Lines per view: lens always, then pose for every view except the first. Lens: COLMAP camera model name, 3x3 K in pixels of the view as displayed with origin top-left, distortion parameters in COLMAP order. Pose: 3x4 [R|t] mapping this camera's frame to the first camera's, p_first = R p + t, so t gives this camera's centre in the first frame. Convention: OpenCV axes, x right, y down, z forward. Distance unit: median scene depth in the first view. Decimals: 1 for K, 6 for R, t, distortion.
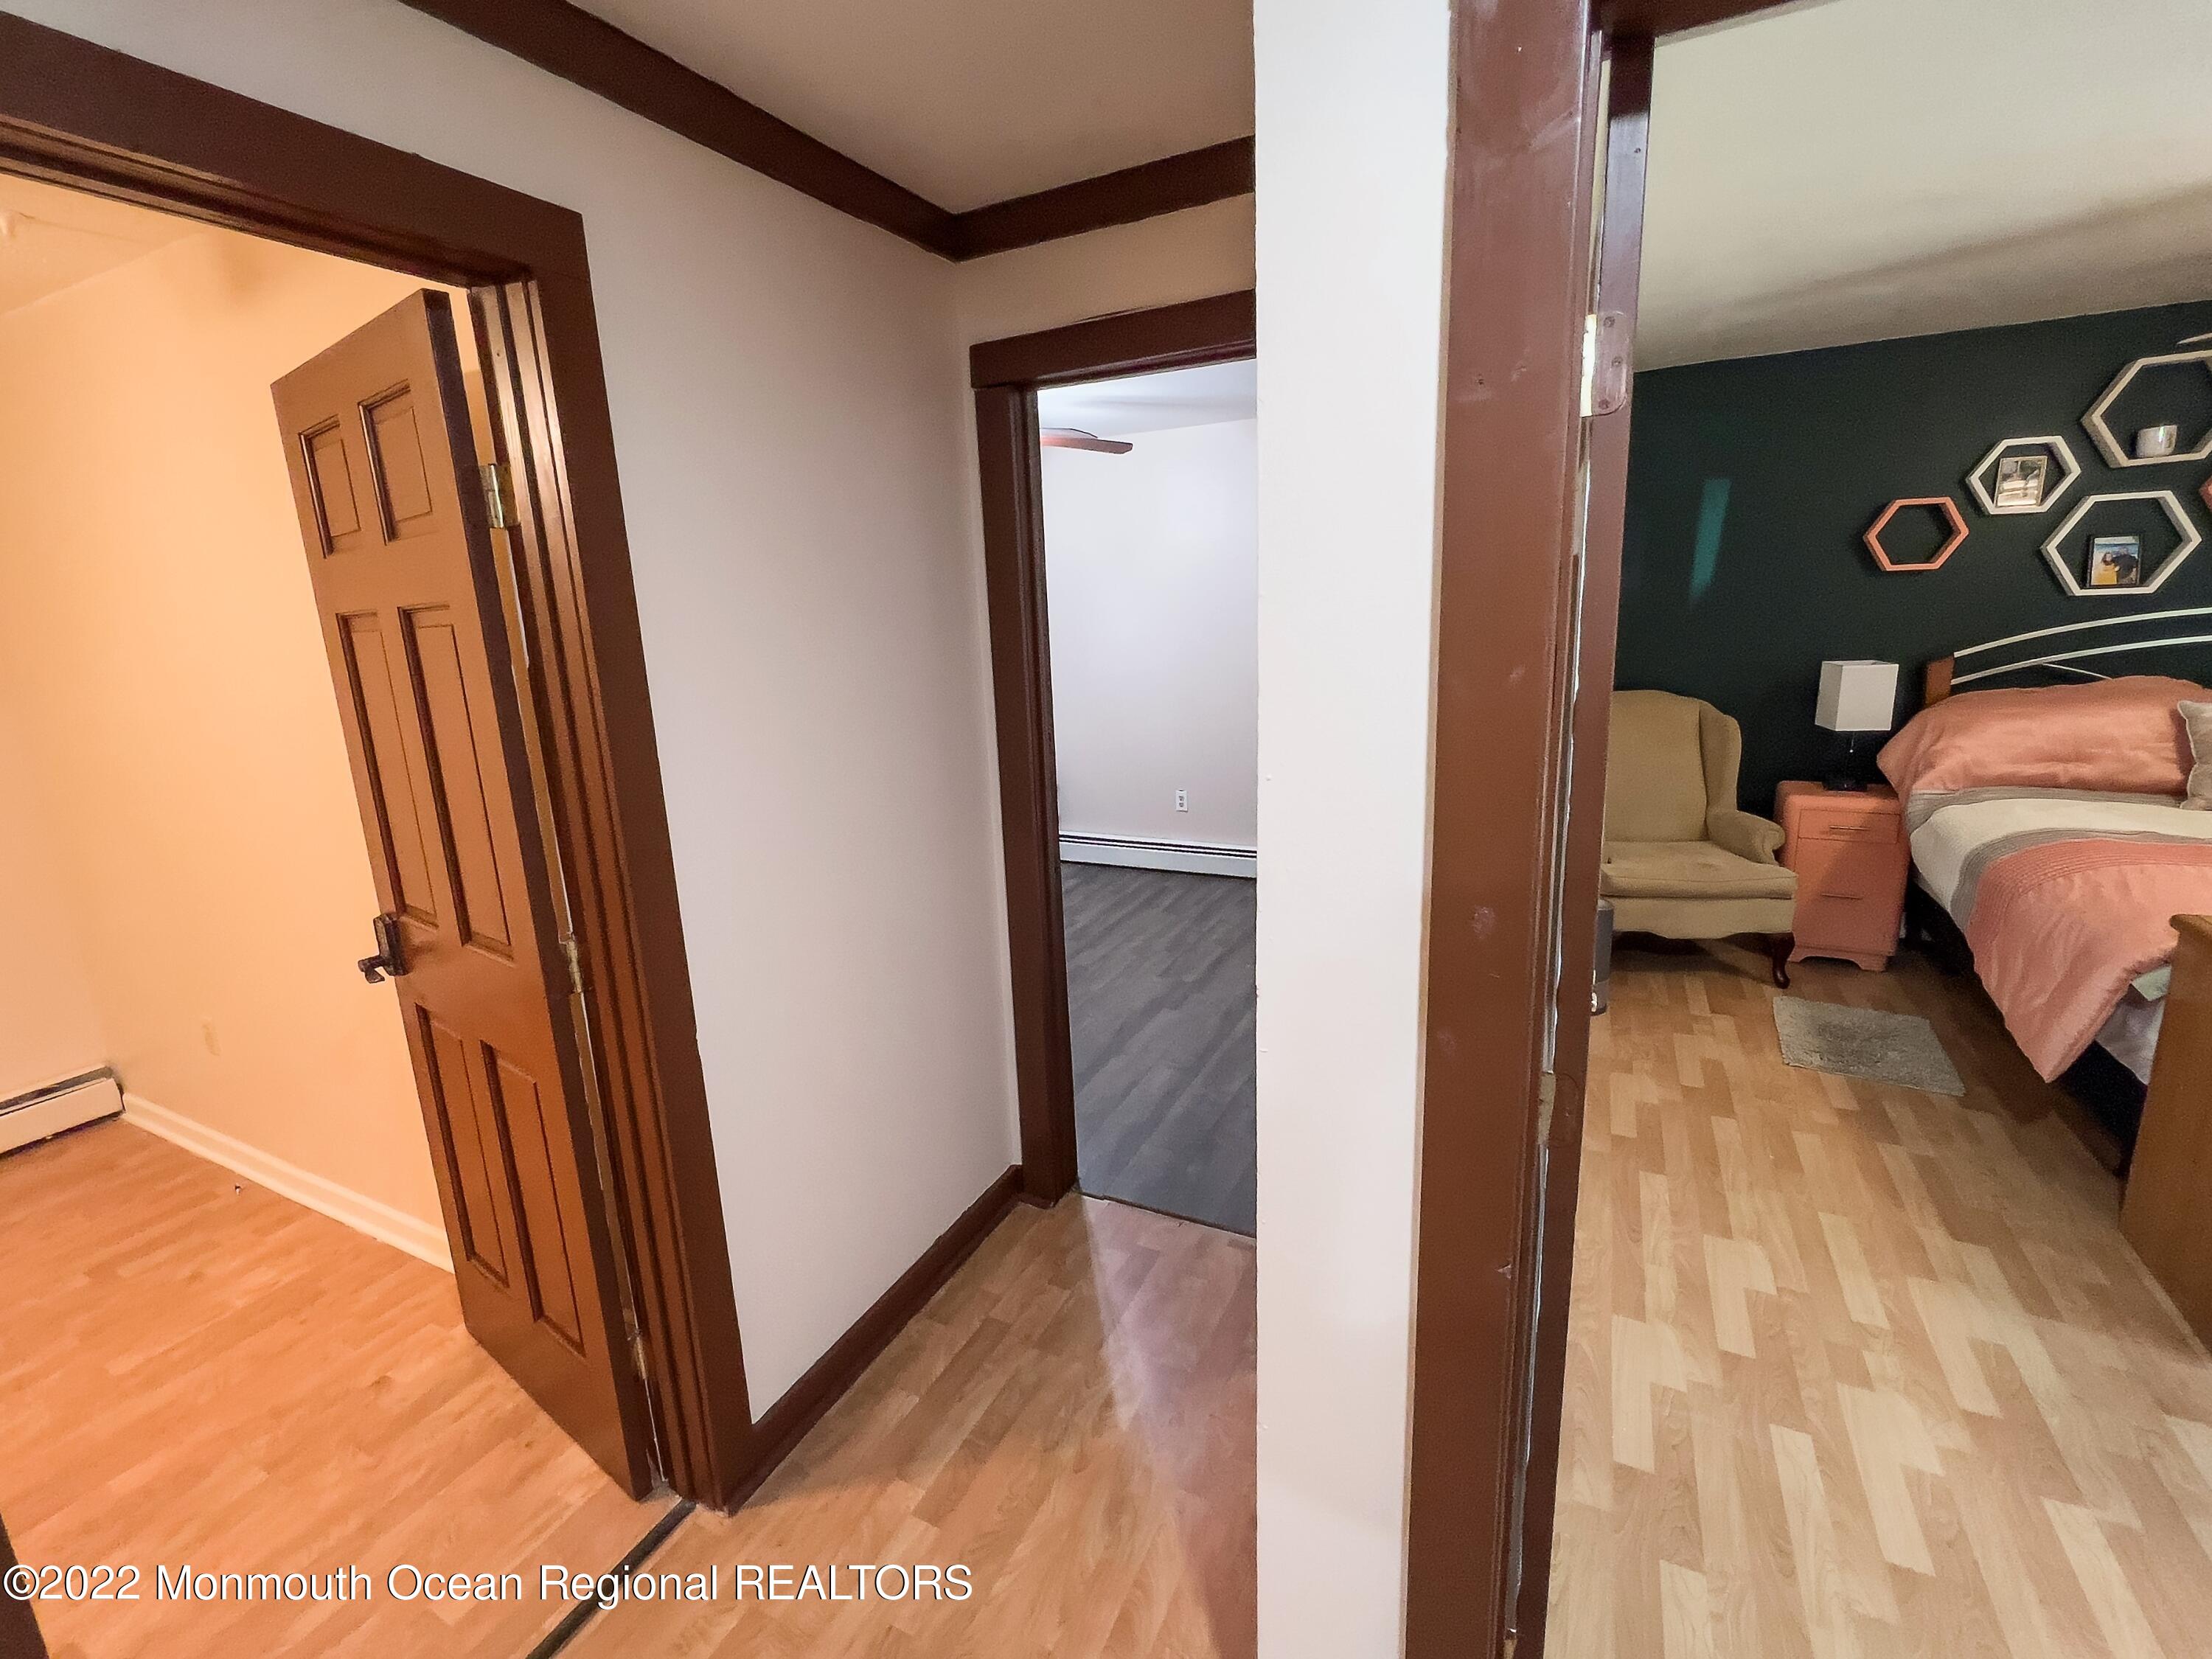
lens RADIAL K [[900.8, 0, 1106.0], [0, 900.8, 829.5], [0, 0, 1]] dist [-0.001862, 0.000286]
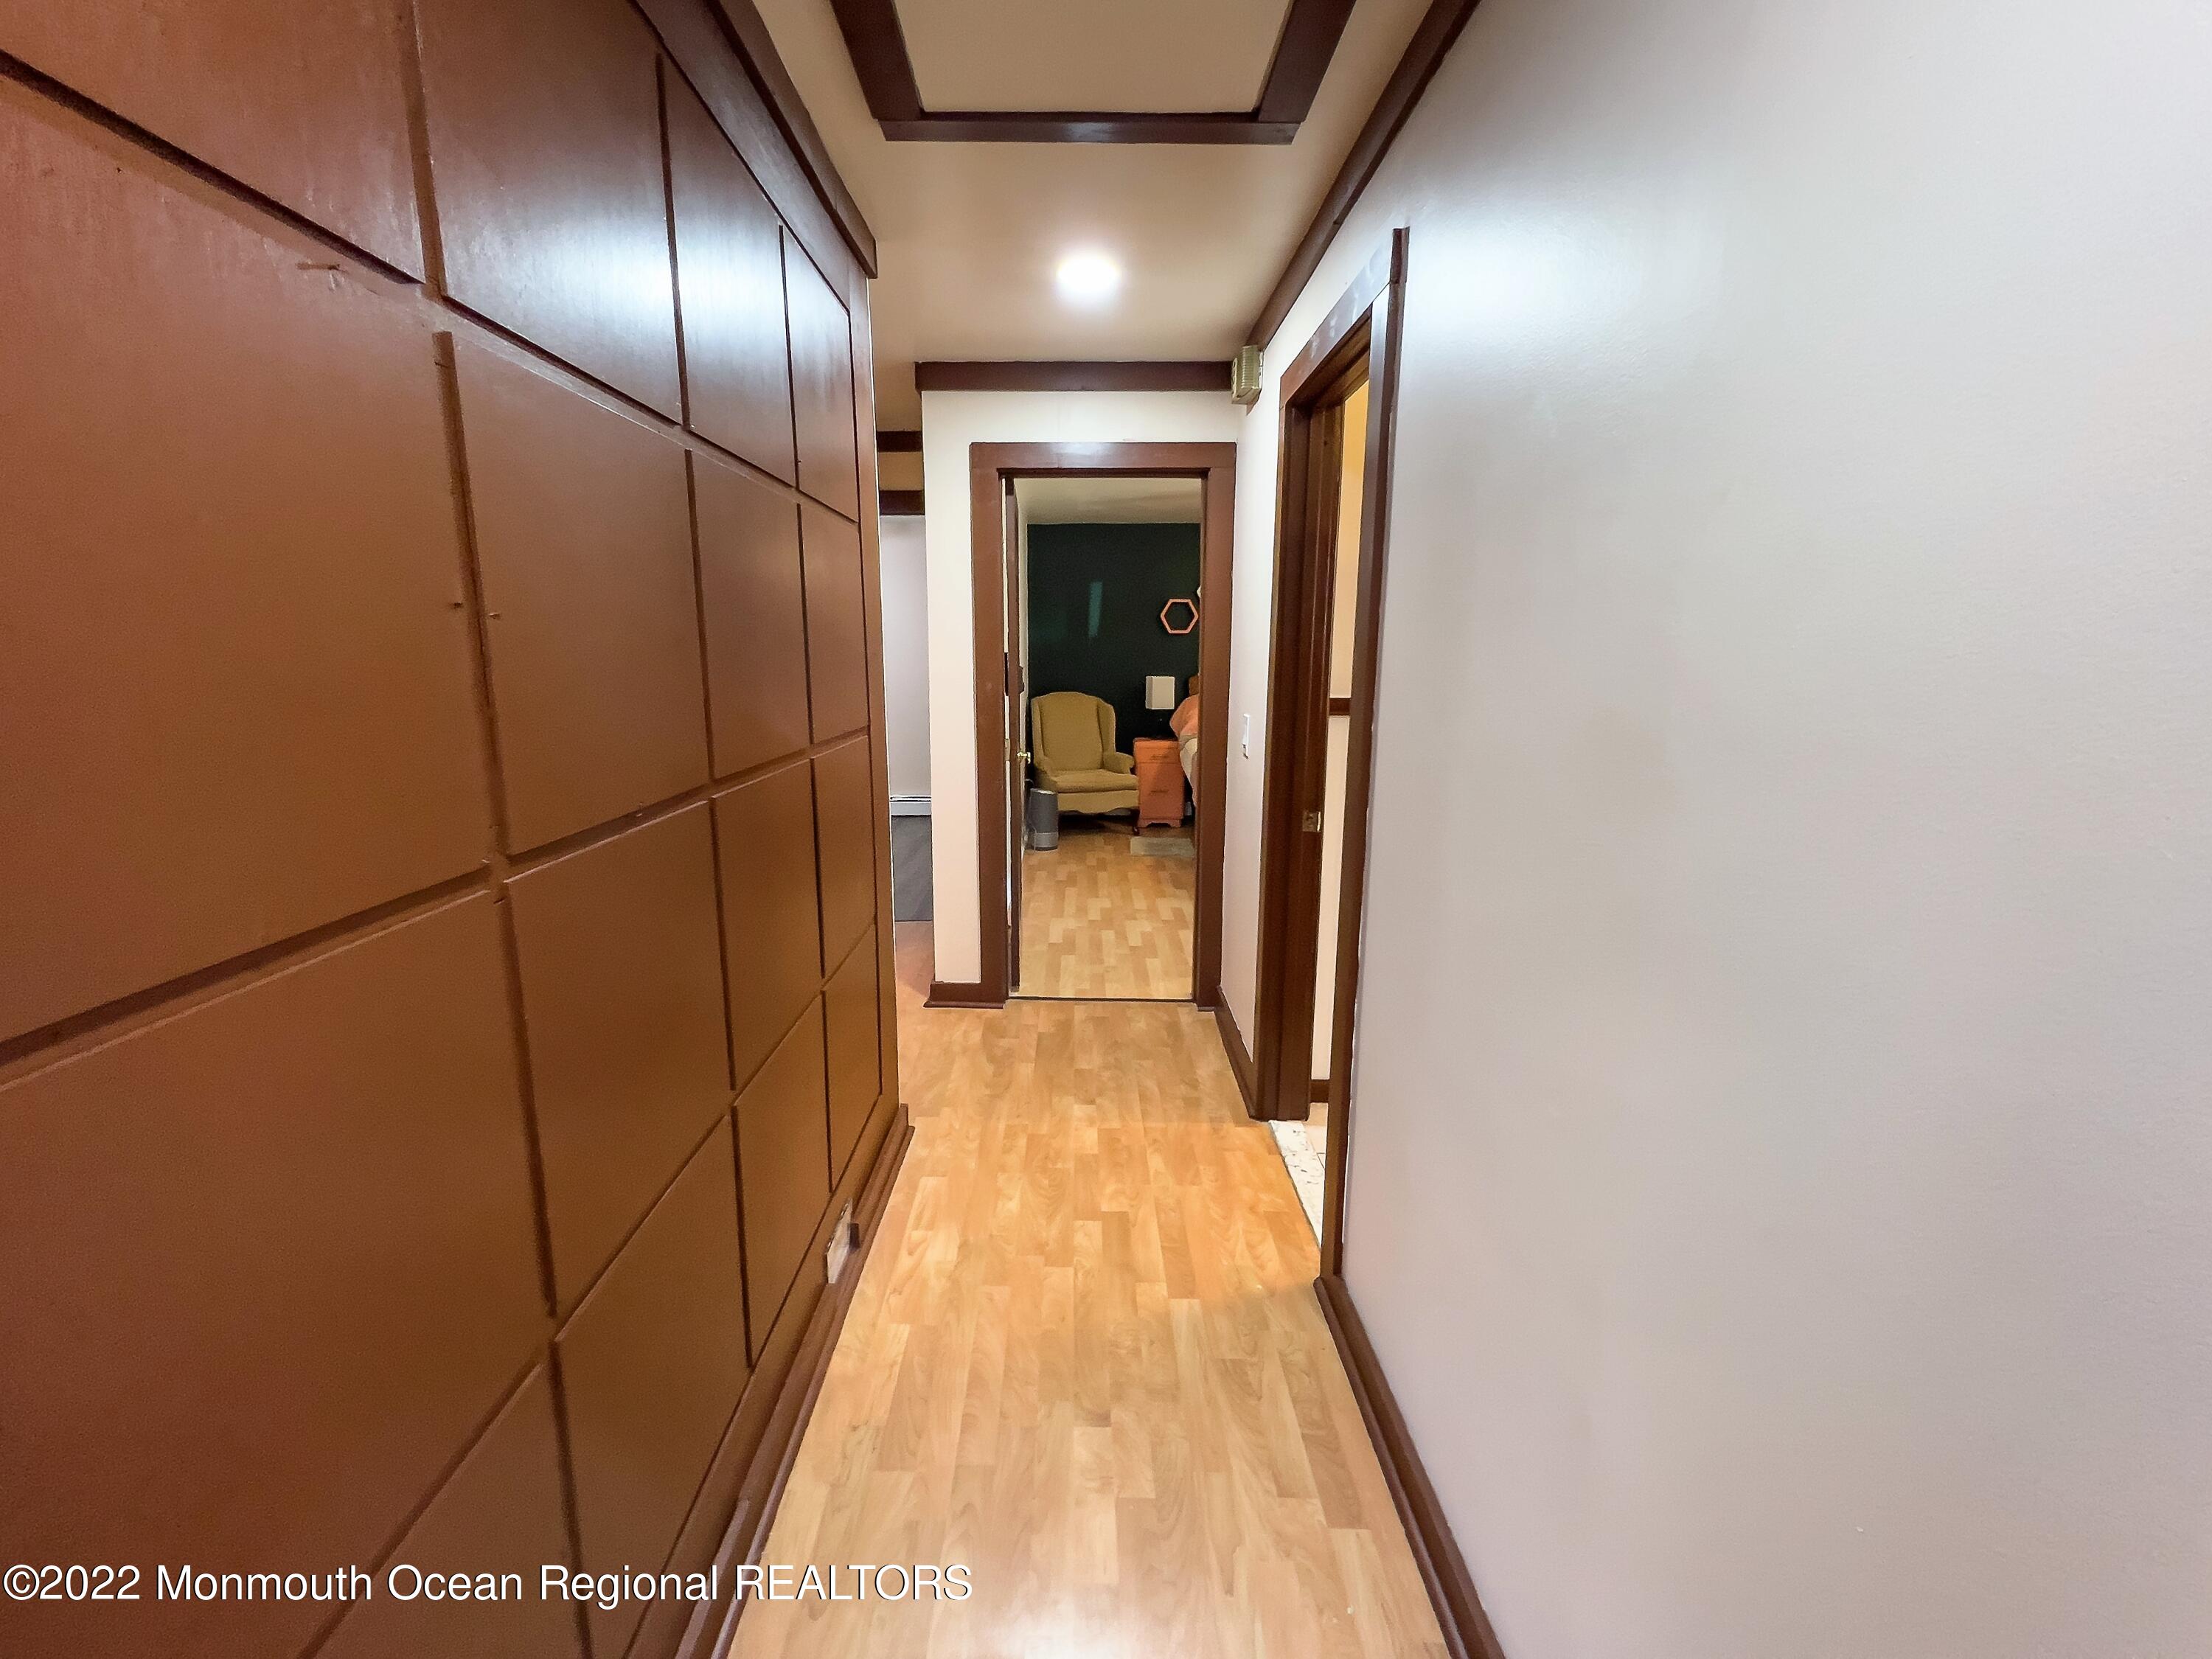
lens RADIAL K [[904.0, 0, 1092.8], [0, 904.0, 823.1], [0, 0, 1]] dist [0.000305, 0.000178]
pose [[0.875934, -0.036346, 0.481059, -0.287073], [0.068872, 0.996365, -0.050125, 0.238890], [-0.477489, 0.077038, 0.875254, -0.689837]]
